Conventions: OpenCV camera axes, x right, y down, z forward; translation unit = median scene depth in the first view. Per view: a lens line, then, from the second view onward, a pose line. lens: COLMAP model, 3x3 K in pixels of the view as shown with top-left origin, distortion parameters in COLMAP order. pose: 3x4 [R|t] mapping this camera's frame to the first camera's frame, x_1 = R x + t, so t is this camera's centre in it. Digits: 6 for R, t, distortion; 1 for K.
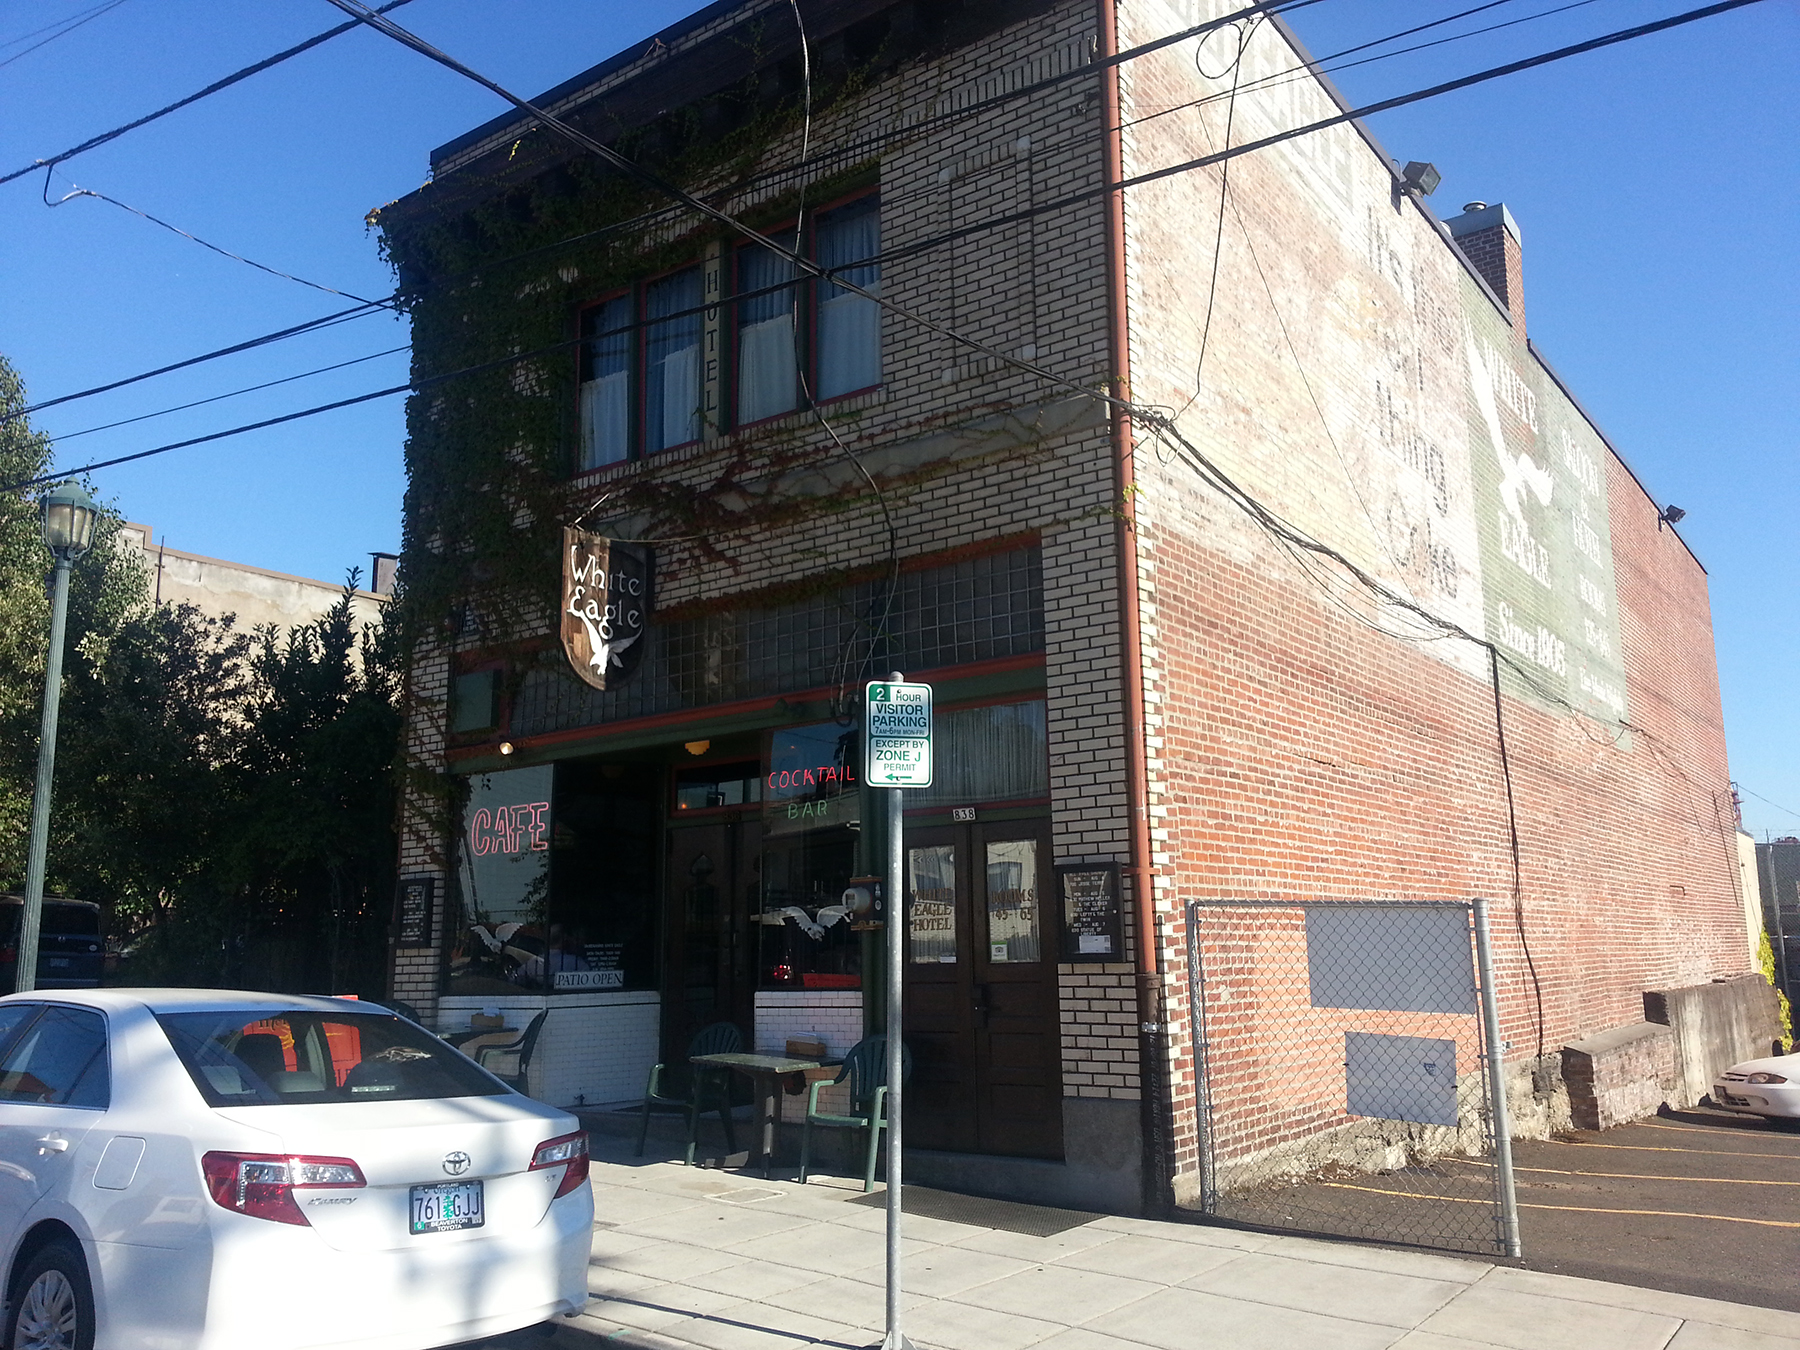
lens RADIAL K [[1457.9, 0, 897.6], [0, 1457.9, 646.8], [0, 0, 1]] dist [0.097831, -0.147877]
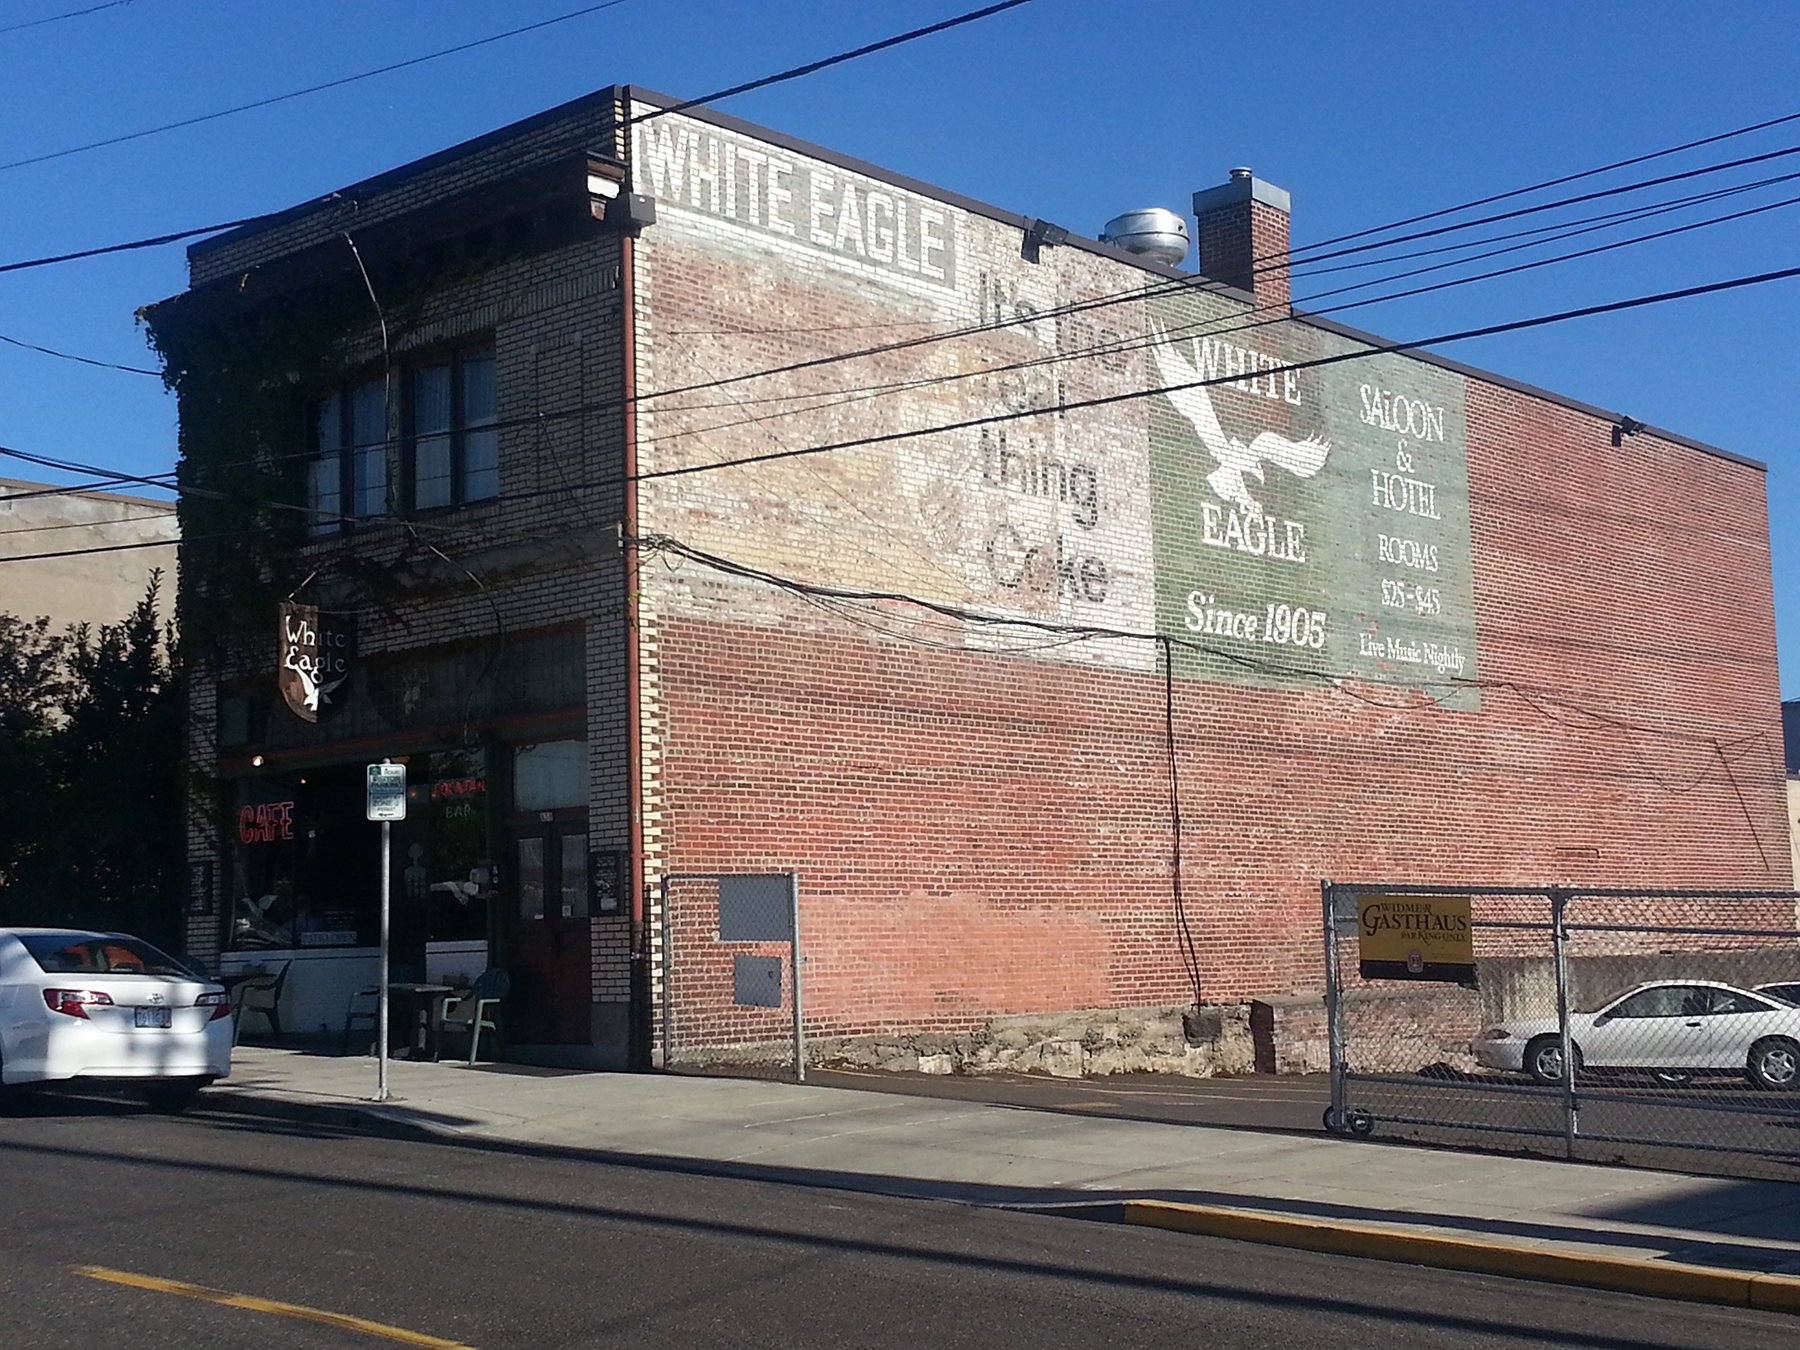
lens RADIAL K [[2439.4, 0, 900.0], [0, 2439.4, 675.0], [0, 0, 1]] dist [0.009430, 0.432938]
pose [[0.995386, -0.016798, -0.094472, 0.539858], [0.025422, 0.995542, 0.090834, -0.202299], [0.092524, -0.092816, 0.991375, -1.154964]]
